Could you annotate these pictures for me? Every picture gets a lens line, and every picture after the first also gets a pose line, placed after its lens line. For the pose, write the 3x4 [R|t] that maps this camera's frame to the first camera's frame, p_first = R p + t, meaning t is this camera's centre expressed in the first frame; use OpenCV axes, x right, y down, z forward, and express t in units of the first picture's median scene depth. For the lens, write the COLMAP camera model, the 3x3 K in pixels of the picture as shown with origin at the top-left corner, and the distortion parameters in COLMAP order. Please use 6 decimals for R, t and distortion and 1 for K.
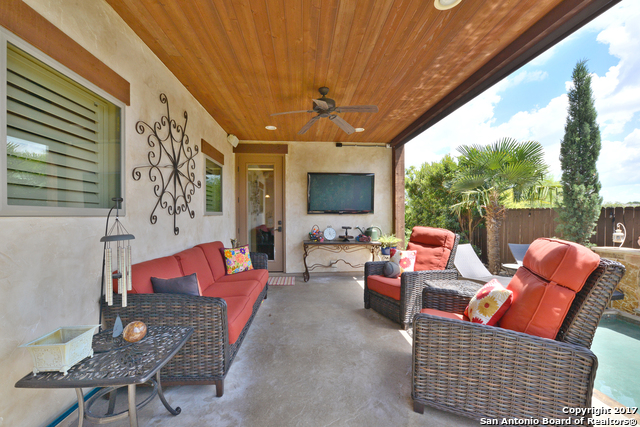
lens RADIAL K [[253.0, 0, 321.5], [0, 253.0, 215.0], [0, 0, 1]] dist [-0.006312, -0.000021]
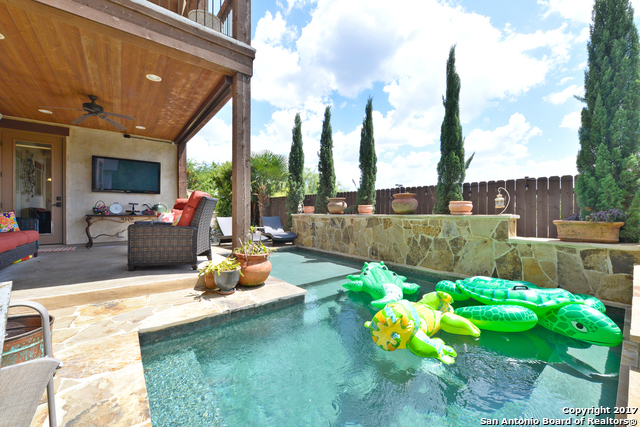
lens RADIAL K [[253.0, 0, 319.0], [0, 253.0, 212.1], [0, 0, 1]] dist [-0.006312, -0.000021]
pose [[0.831172, 0.001694, 0.556013, 0.167455], [0.001027, 0.999989, -0.004582, 0.095611], [-0.556014, 0.004380, 0.831161, -0.525503]]
